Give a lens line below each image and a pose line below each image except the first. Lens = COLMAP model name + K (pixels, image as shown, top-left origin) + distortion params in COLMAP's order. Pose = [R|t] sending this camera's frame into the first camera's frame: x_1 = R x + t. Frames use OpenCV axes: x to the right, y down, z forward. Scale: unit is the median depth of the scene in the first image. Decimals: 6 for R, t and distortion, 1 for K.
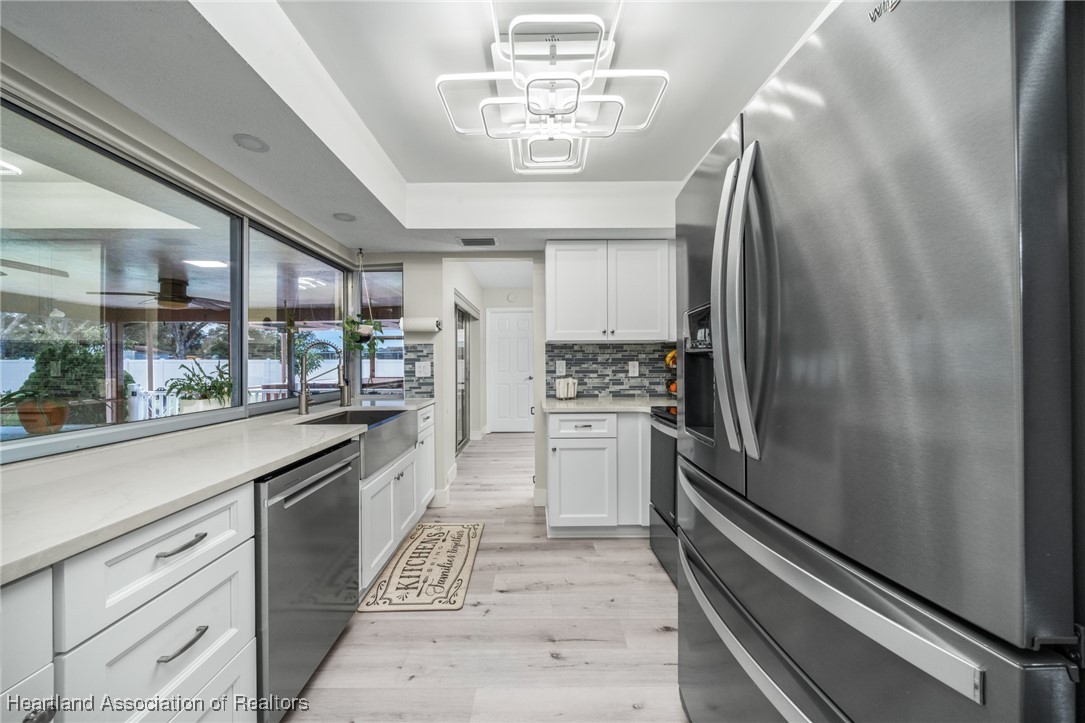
lens RADIAL K [[371.3, 0, 537.0], [0, 371.3, 365.7], [0, 0, 1]] dist [-0.005435, 0.000105]
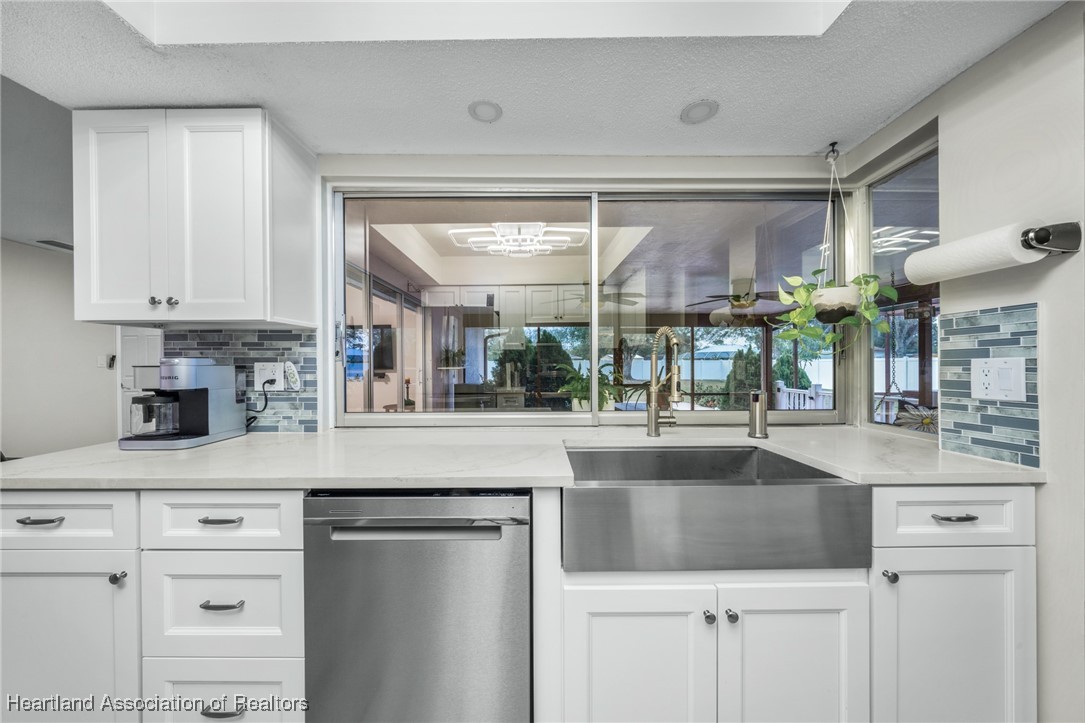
lens RADIAL K [[371.3, 0, 537.0], [0, 371.3, 365.7], [0, 0, 1]] dist [-0.005435, 0.000105]
pose [[-0.016986, 0.007866, -0.999825, 0.053112], [-0.003766, 0.999961, 0.007931, -0.004154], [0.999849, 0.003900, -0.016956, 0.564662]]
